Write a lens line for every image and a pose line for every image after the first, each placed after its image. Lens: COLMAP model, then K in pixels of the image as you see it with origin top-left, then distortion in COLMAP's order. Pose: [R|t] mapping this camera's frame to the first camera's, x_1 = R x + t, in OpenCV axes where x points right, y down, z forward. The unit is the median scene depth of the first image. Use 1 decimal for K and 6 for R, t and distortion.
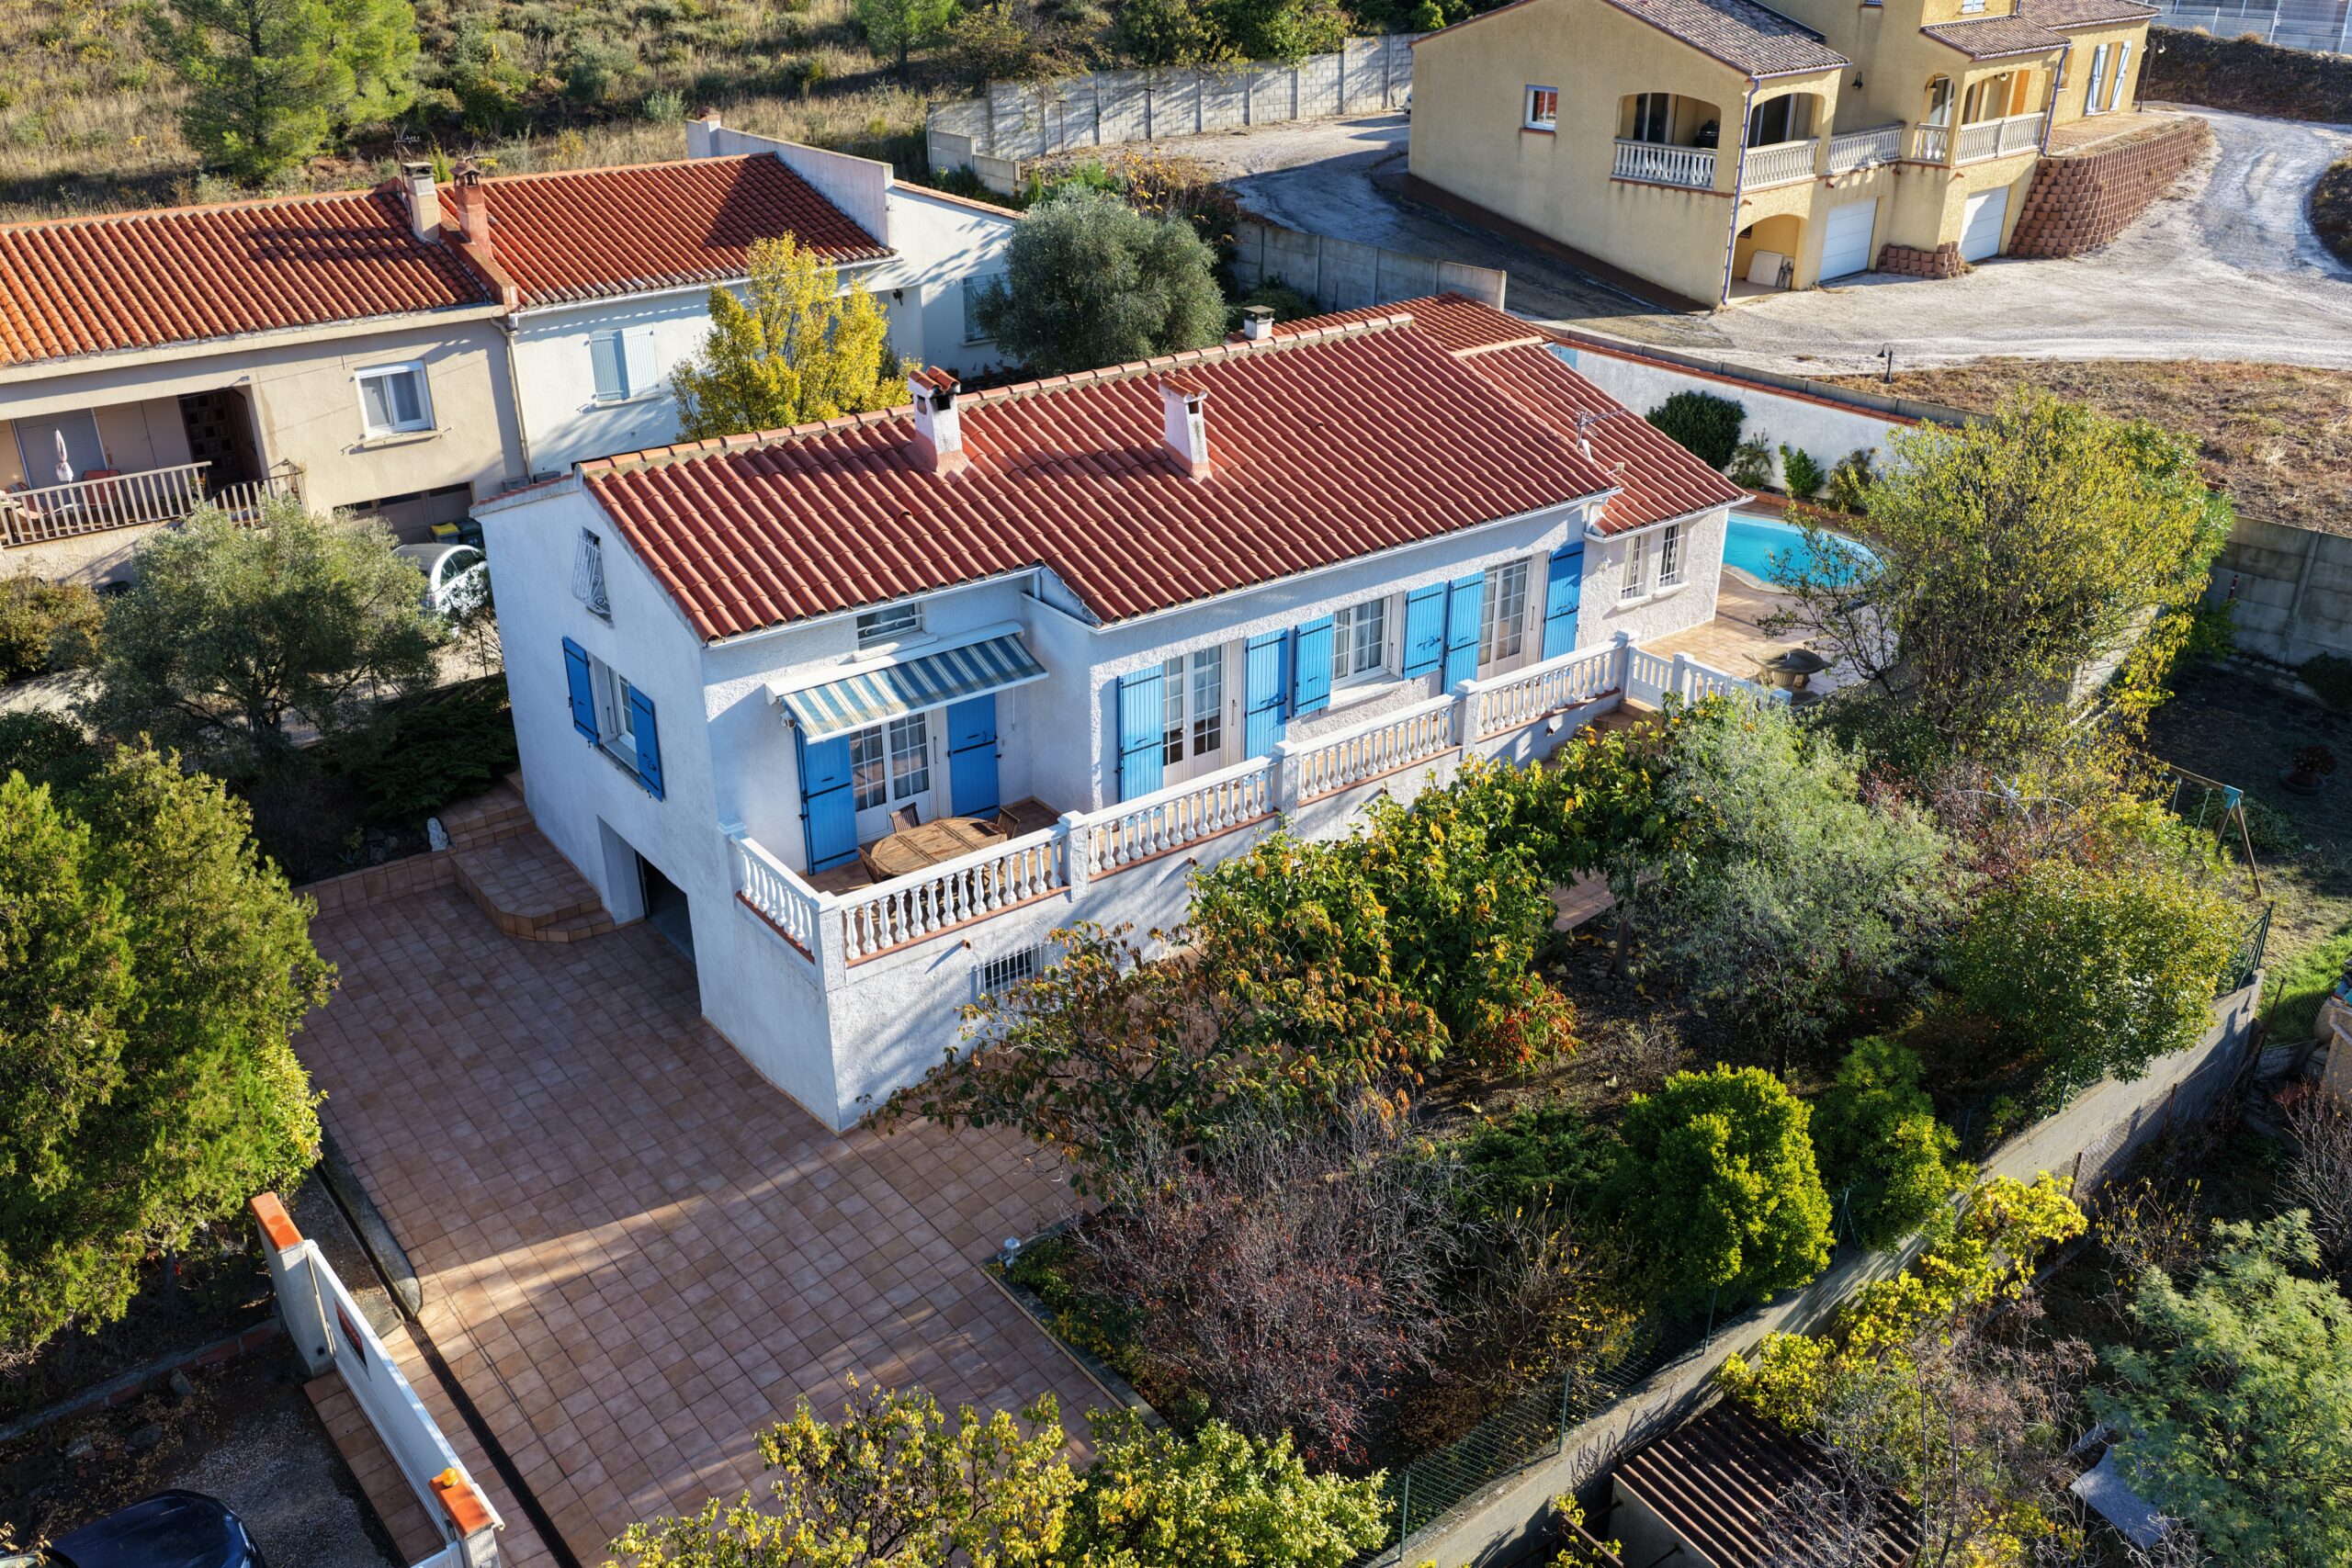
lens RADIAL K [[1904.3, 0, 1179.0], [0, 1904.3, 787.2], [0, 0, 1]] dist [-0.003669, 0.002615]
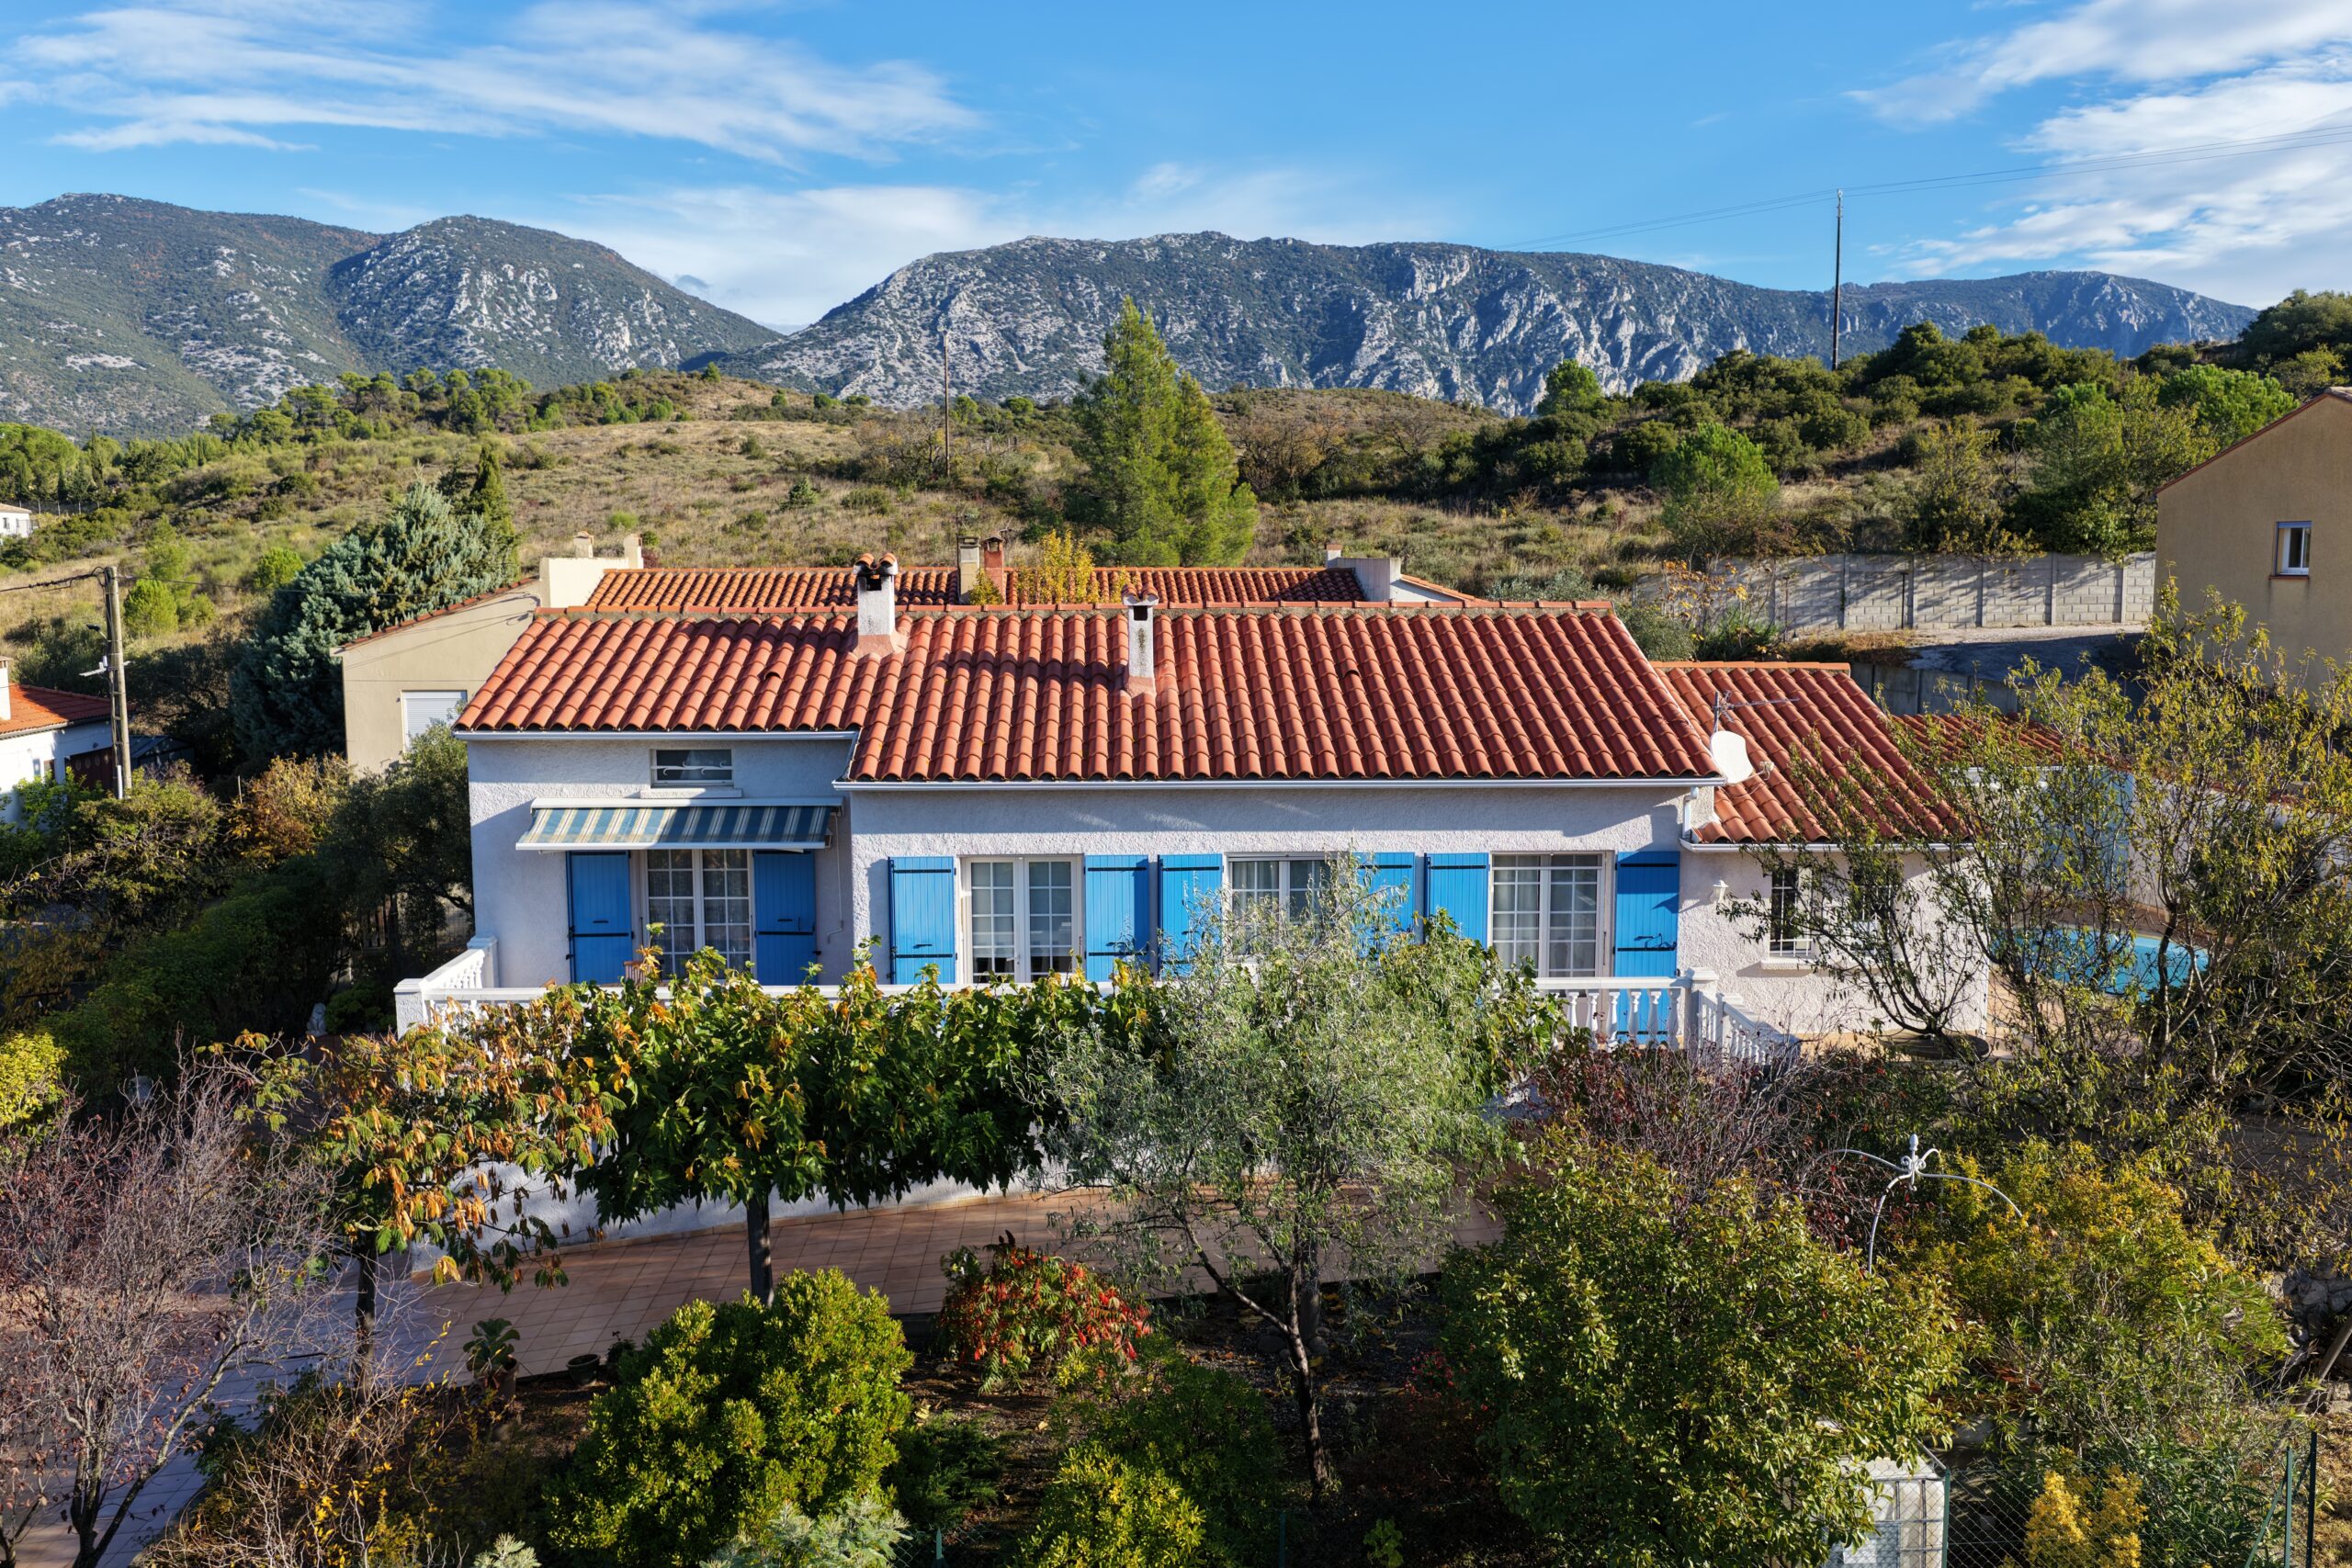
lens RADIAL K [[1904.3, 0, 1174.8], [0, 1904.3, 782.2], [0, 0, 1]] dist [-0.003669, 0.002615]
pose [[0.814746, 0.063467, -0.576333, 0.474486], [-0.251064, 0.934592, -0.252002, 0.079296], [0.522643, 0.350015, 0.777390, 0.324556]]
